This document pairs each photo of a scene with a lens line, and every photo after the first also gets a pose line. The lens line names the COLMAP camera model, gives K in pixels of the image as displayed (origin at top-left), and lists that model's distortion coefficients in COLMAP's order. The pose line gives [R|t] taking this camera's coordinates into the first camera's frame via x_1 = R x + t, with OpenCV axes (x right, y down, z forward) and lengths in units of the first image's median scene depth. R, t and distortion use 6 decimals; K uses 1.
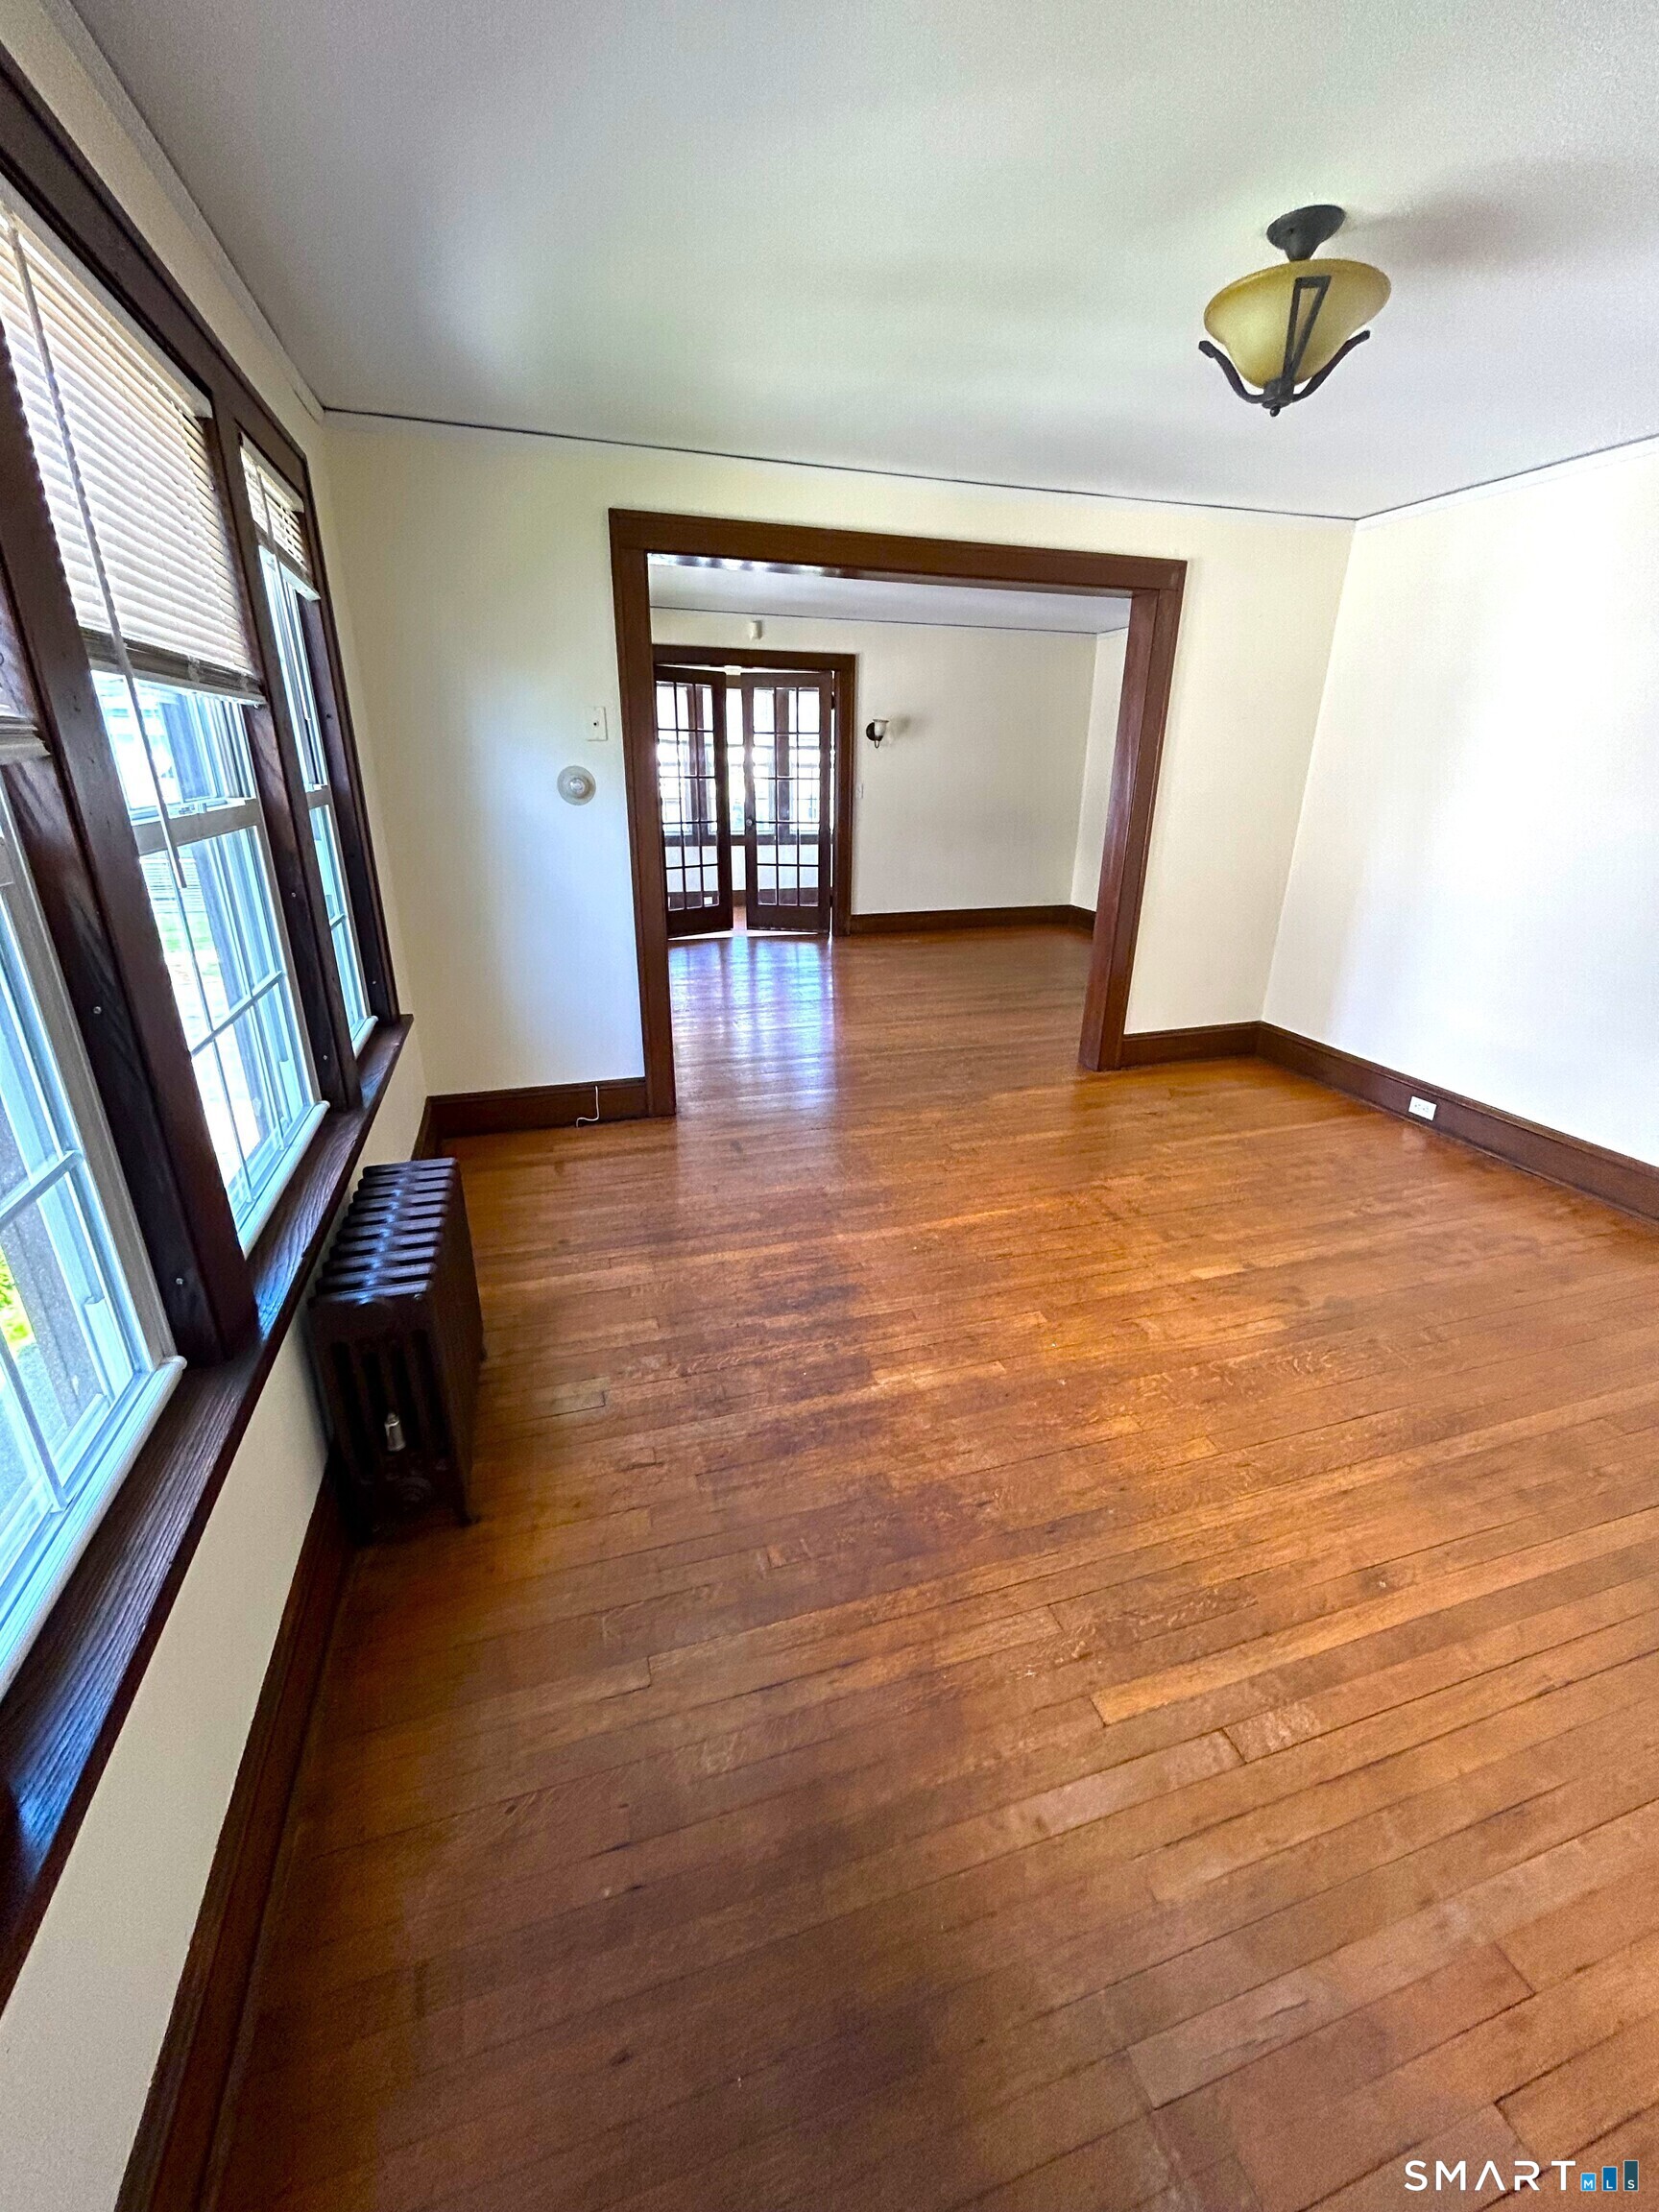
lens RADIAL K [[892.9, 0, 834.8], [0, 892.9, 1099.7], [0, 0, 1]] dist [-0.000035, 0.000309]
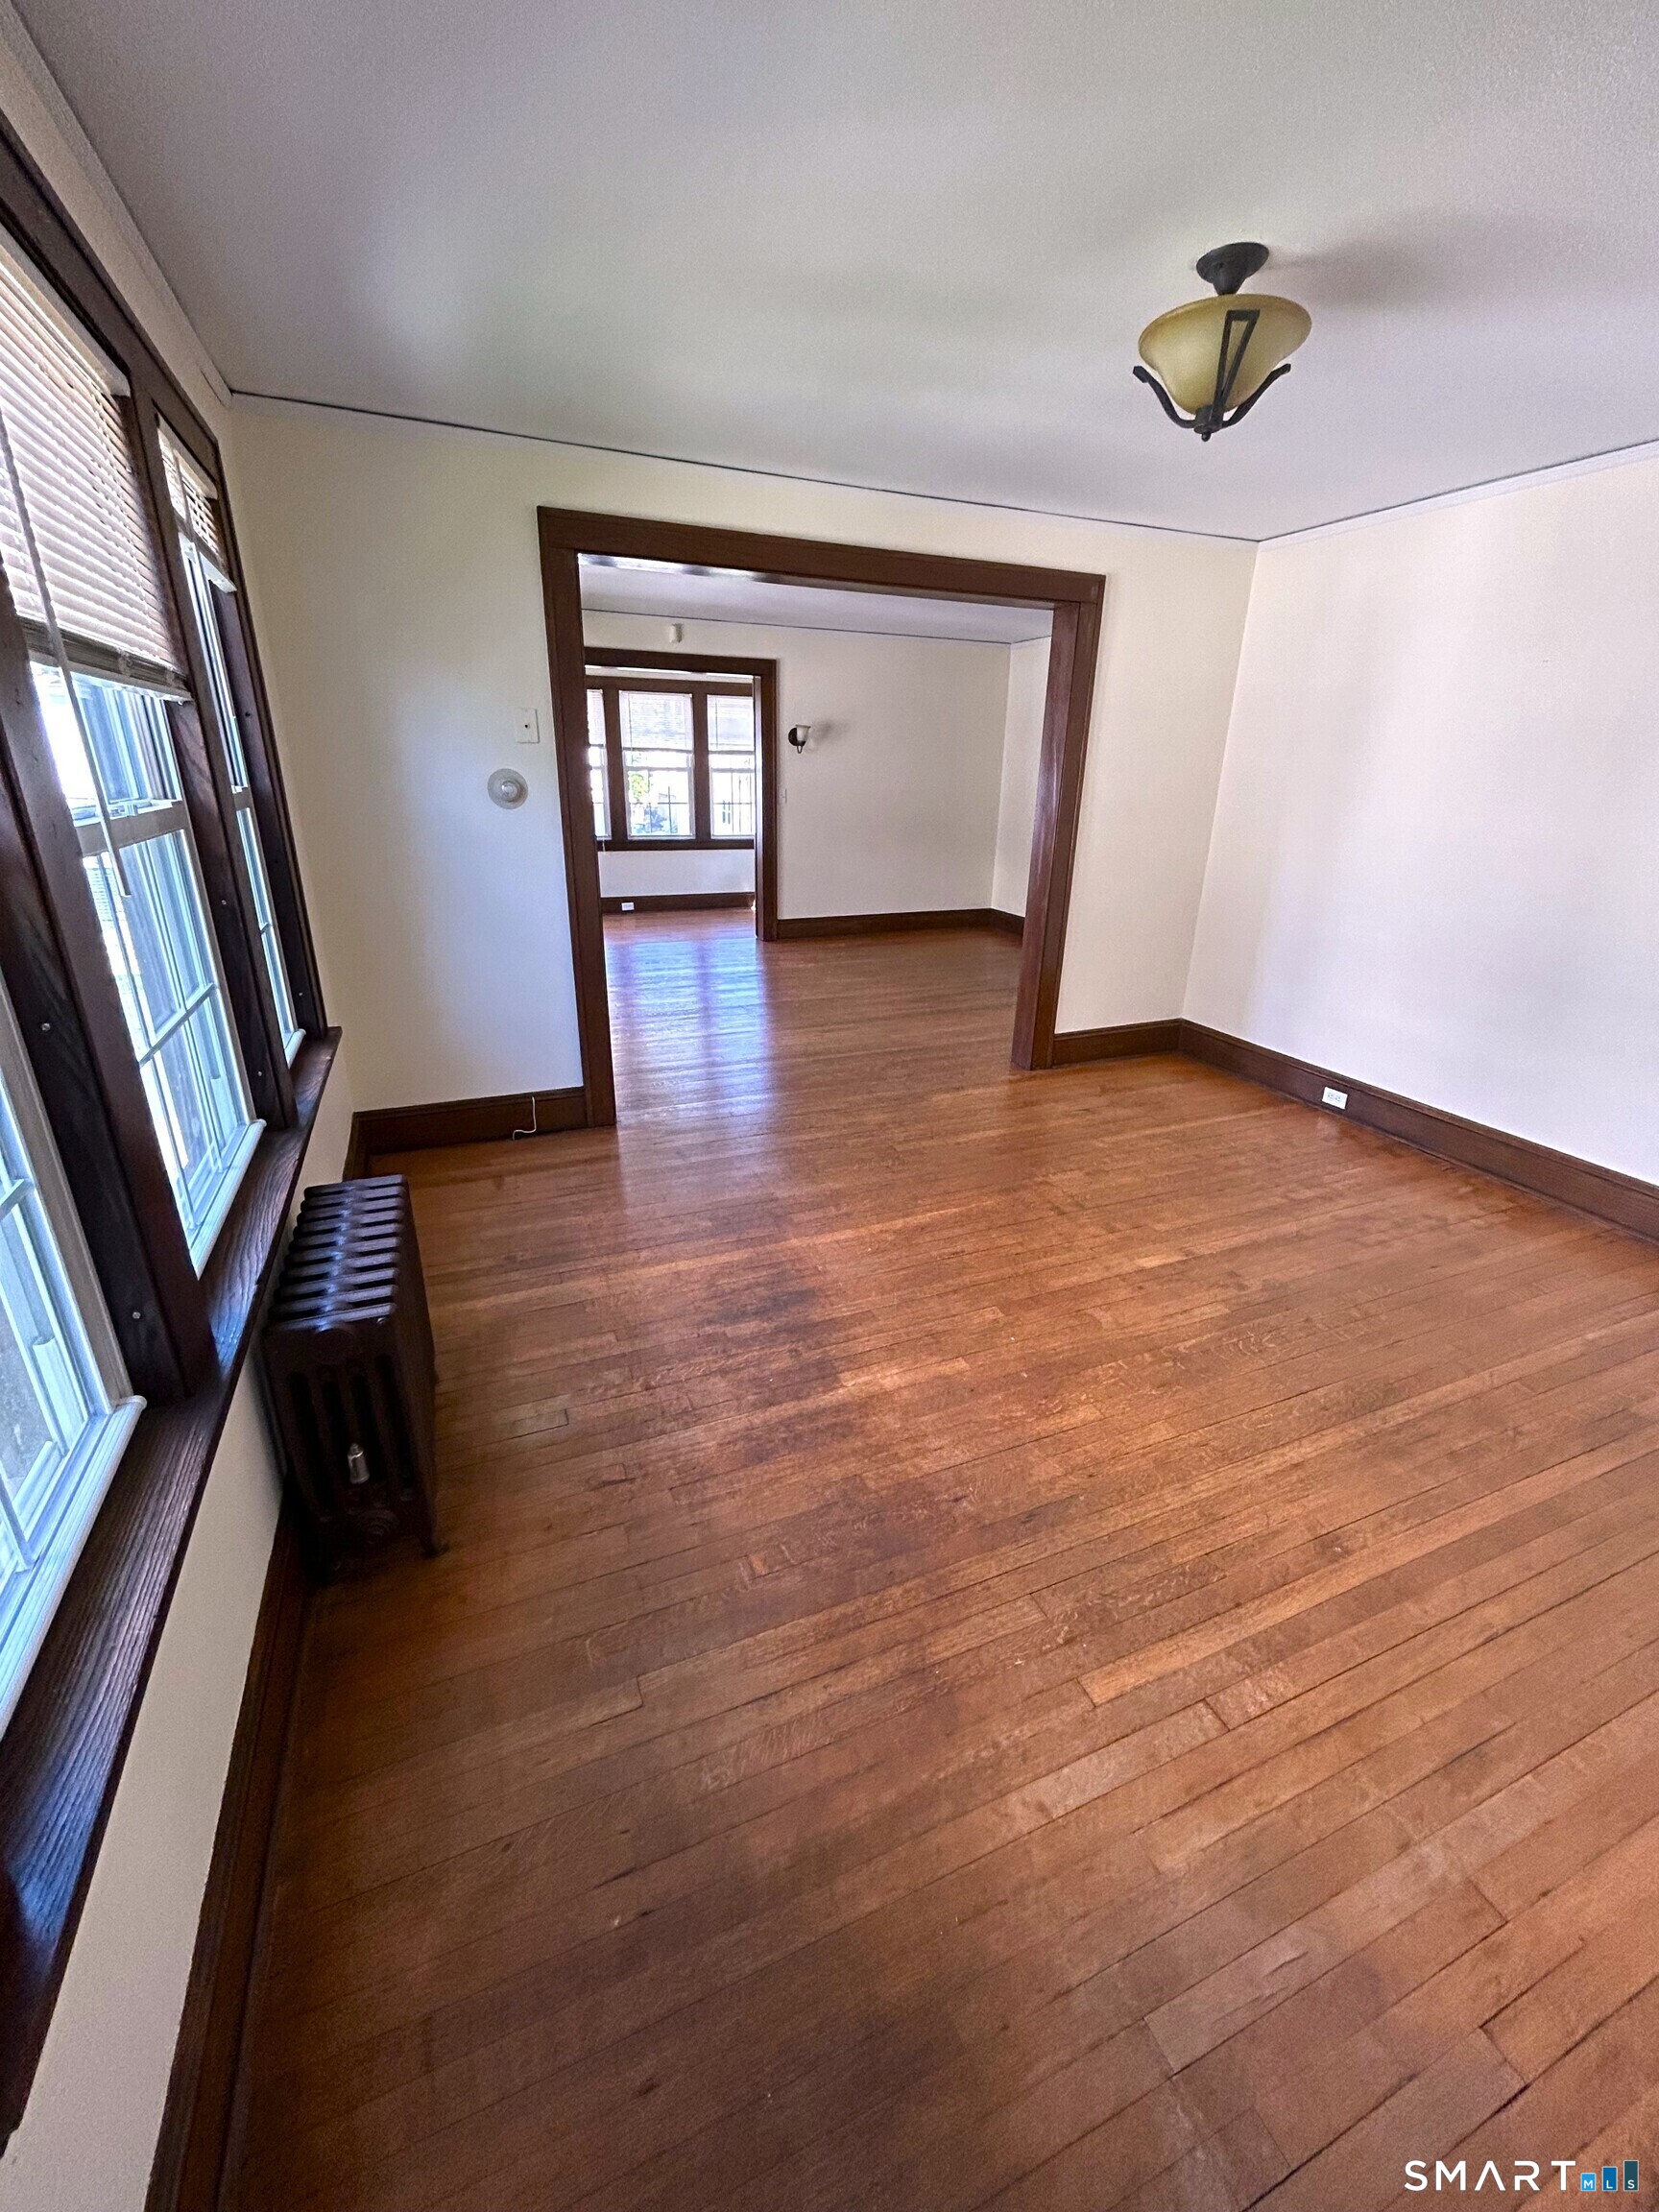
lens RADIAL K [[892.9, 0, 835.2], [0, 892.9, 1099.4], [0, 0, 1]] dist [-0.000035, 0.000309]
pose [[0.995576, -0.025918, 0.090309, -0.049712], [0.026414, 0.999642, -0.004296, 0.000254], [-0.090166, 0.006663, 0.995904, 0.000551]]
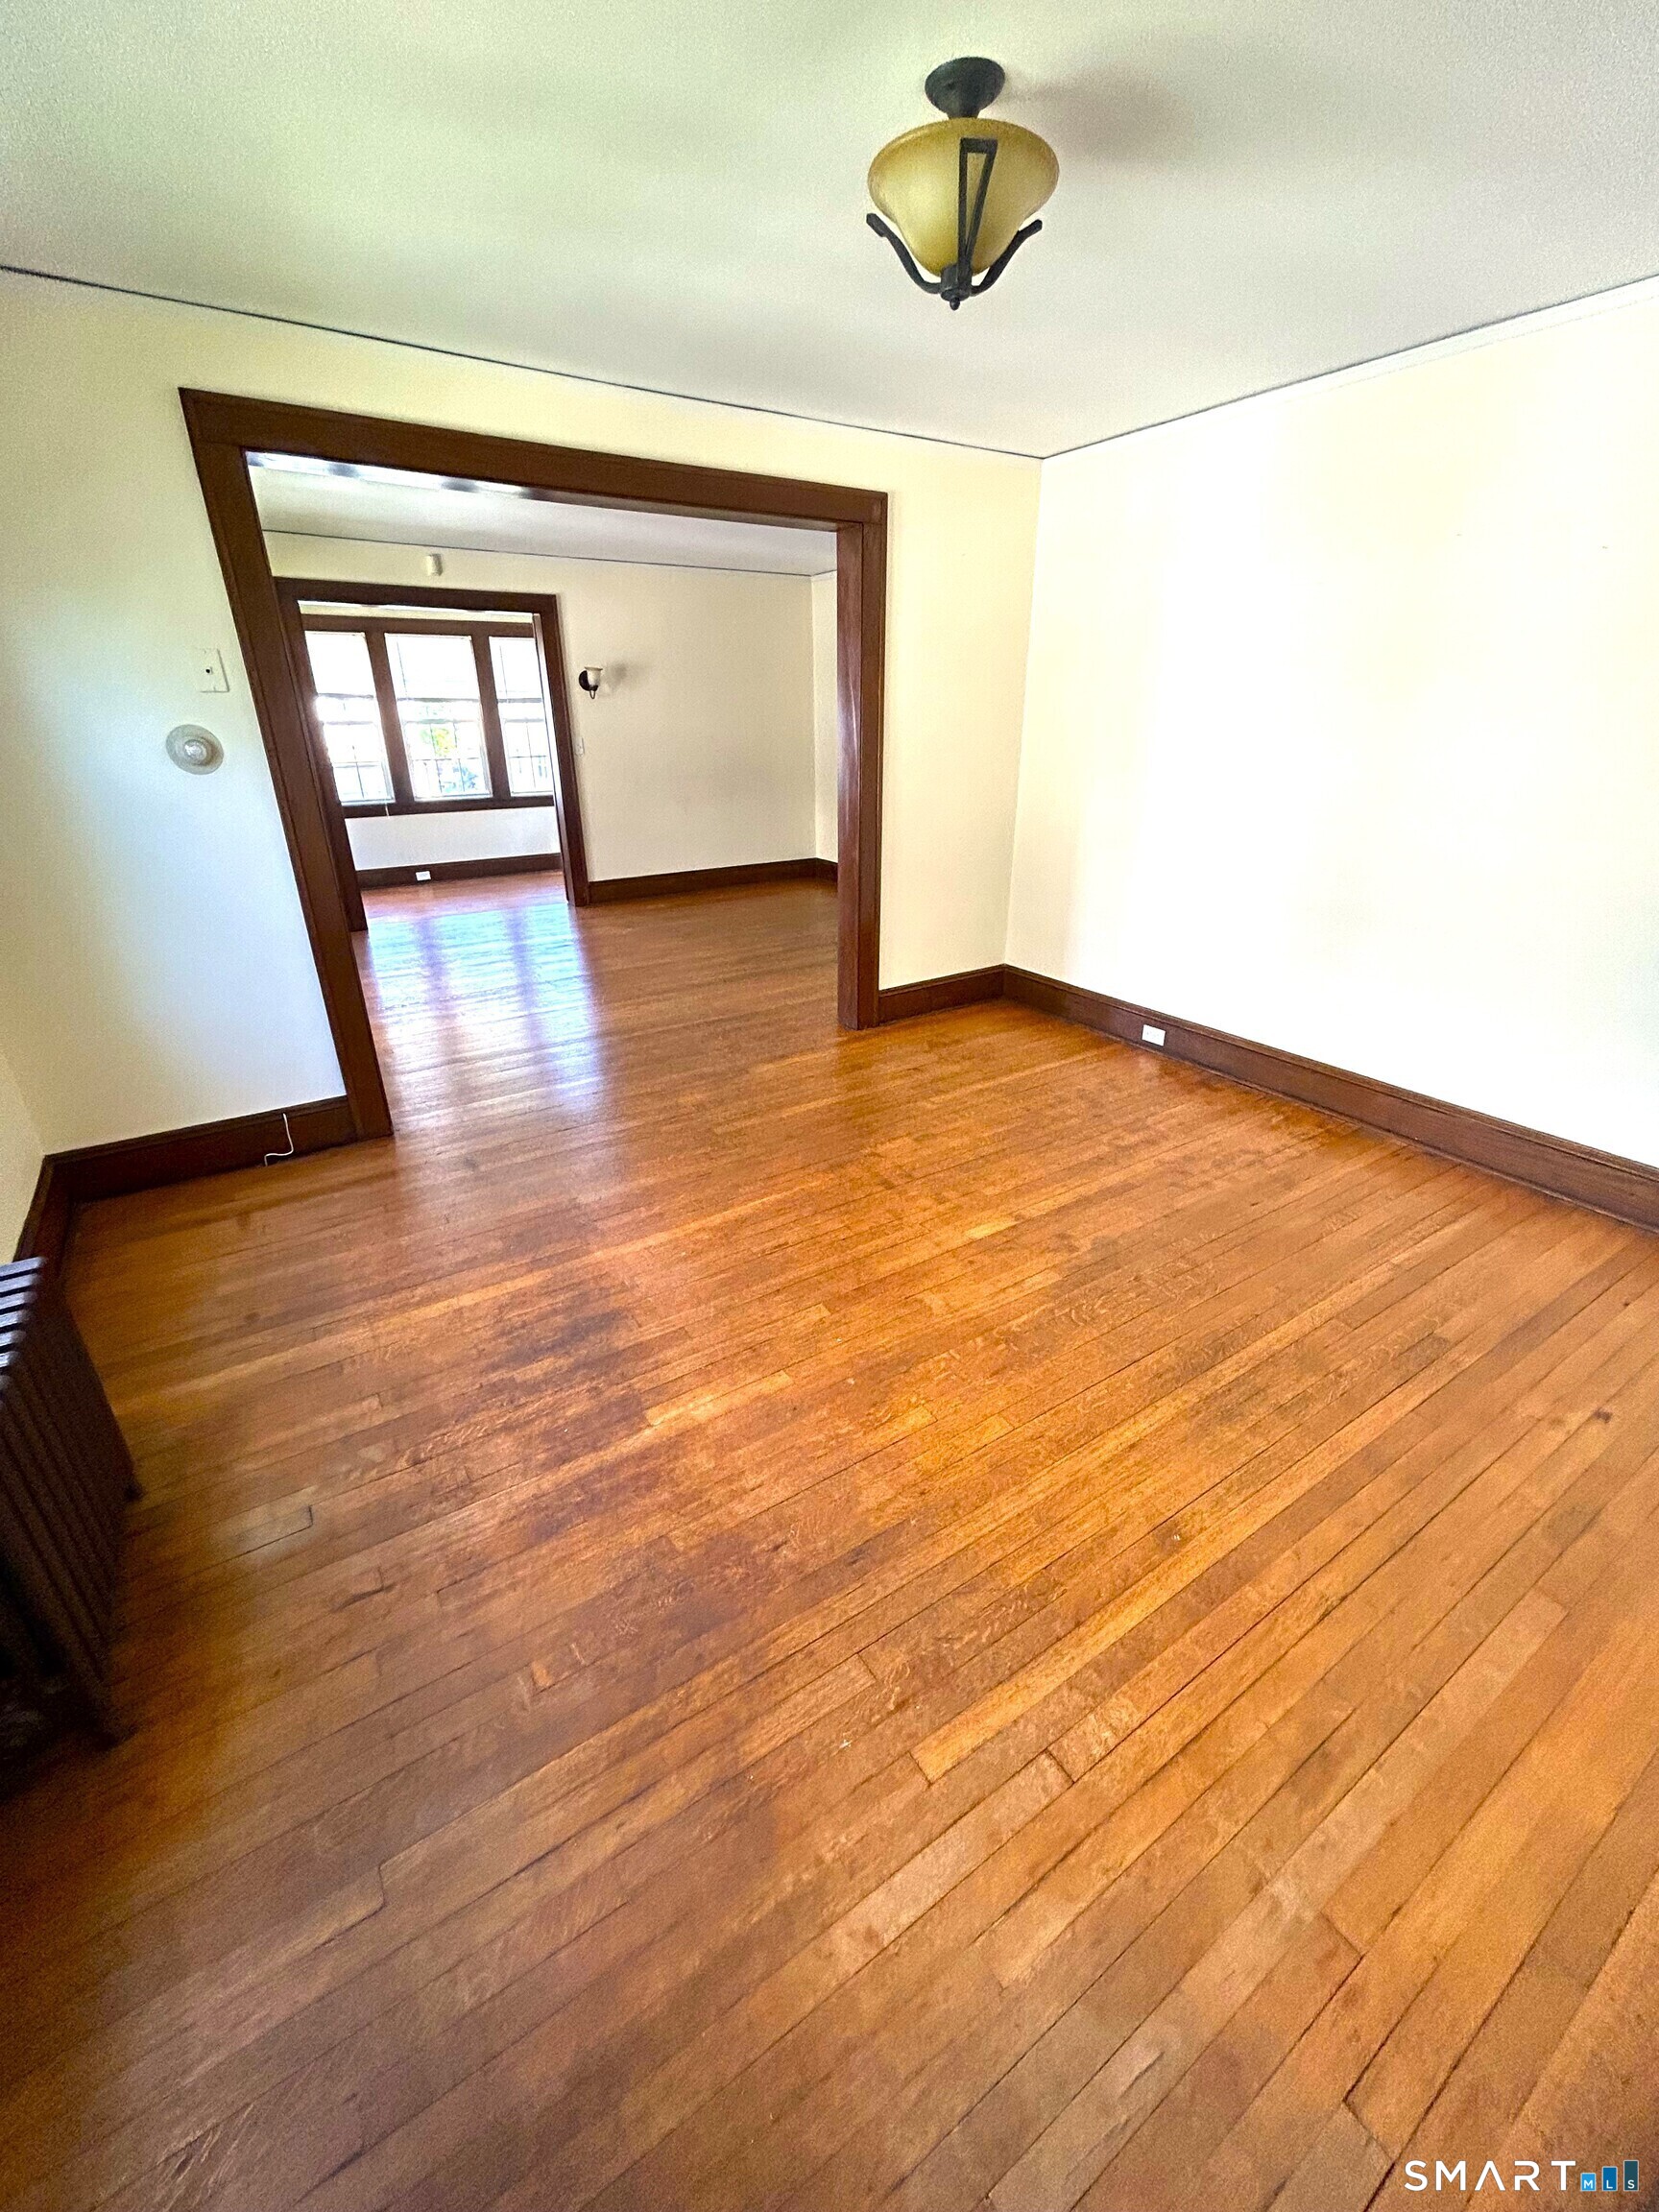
lens RADIAL K [[892.9, 0, 832.5], [0, 892.9, 1099.3], [0, 0, 1]] dist [-0.000035, 0.000309]
pose [[0.963523, -0.122575, 0.237904, 0.055551], [0.111498, 0.991980, 0.059526, -0.039221], [-0.243293, -0.030829, 0.969463, 0.119490]]
